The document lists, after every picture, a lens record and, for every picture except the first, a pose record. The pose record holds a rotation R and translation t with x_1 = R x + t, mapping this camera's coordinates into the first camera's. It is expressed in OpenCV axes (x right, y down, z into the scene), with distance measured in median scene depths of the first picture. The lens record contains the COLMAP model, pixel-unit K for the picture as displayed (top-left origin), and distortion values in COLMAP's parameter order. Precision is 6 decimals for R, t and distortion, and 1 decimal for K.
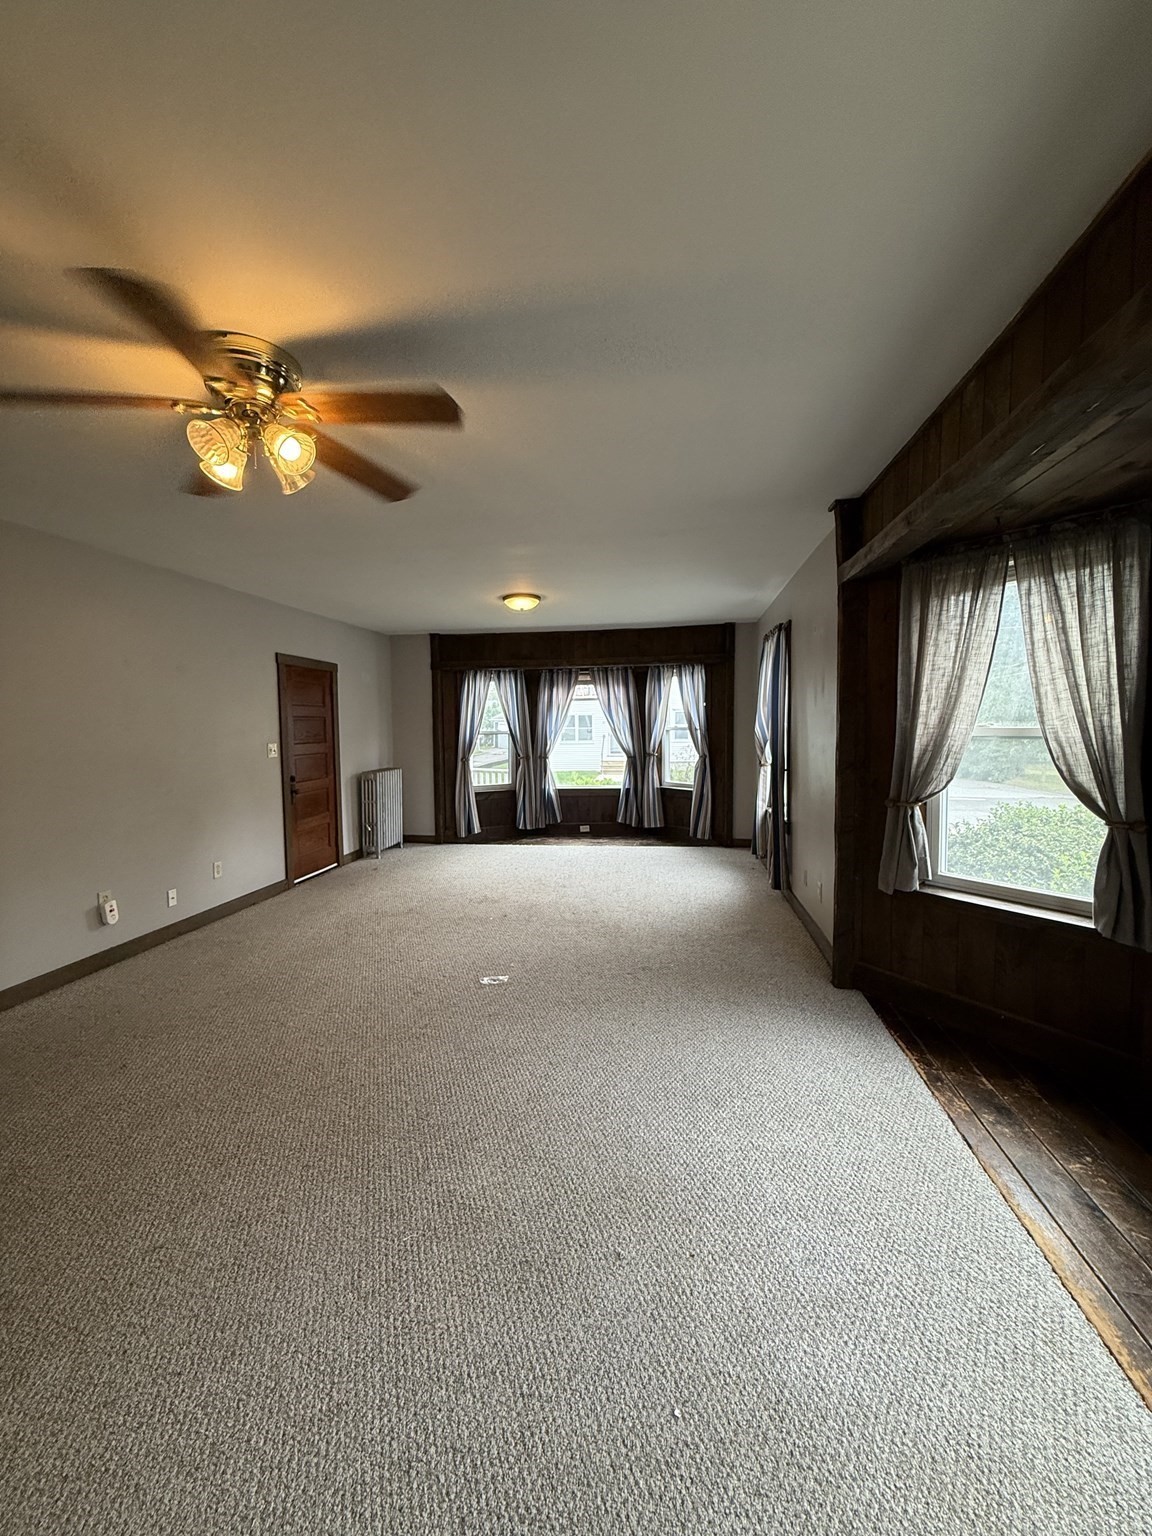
lens RADIAL K [[616.5, 0, 573.5], [0, 616.5, 765.8], [0, 0, 1]] dist [0.000070, -0.000032]
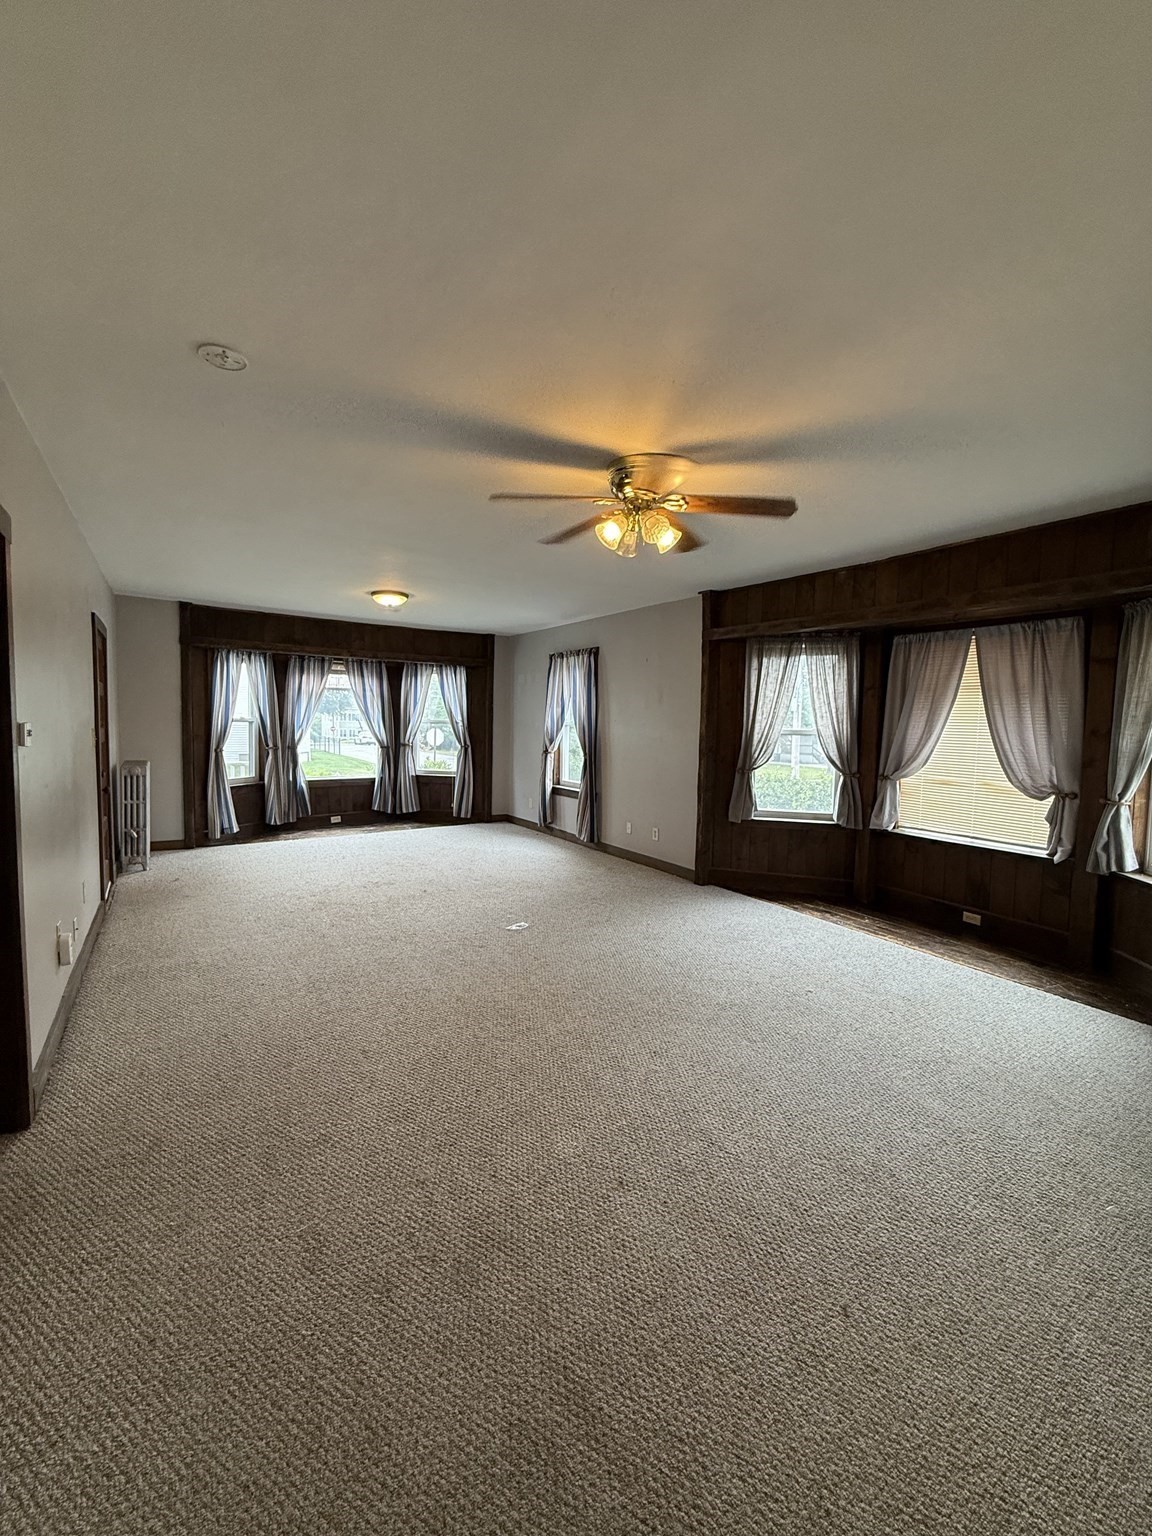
lens RADIAL K [[616.5, 0, 574.0], [0, 616.5, 767.2], [0, 0, 1]] dist [0.000070, -0.000032]
pose [[0.735972, -0.023005, 0.676622, -0.403118], [0.013152, 0.999720, 0.019685, 0.003735], [-0.676885, -0.005589, 0.736068, 0.010978]]
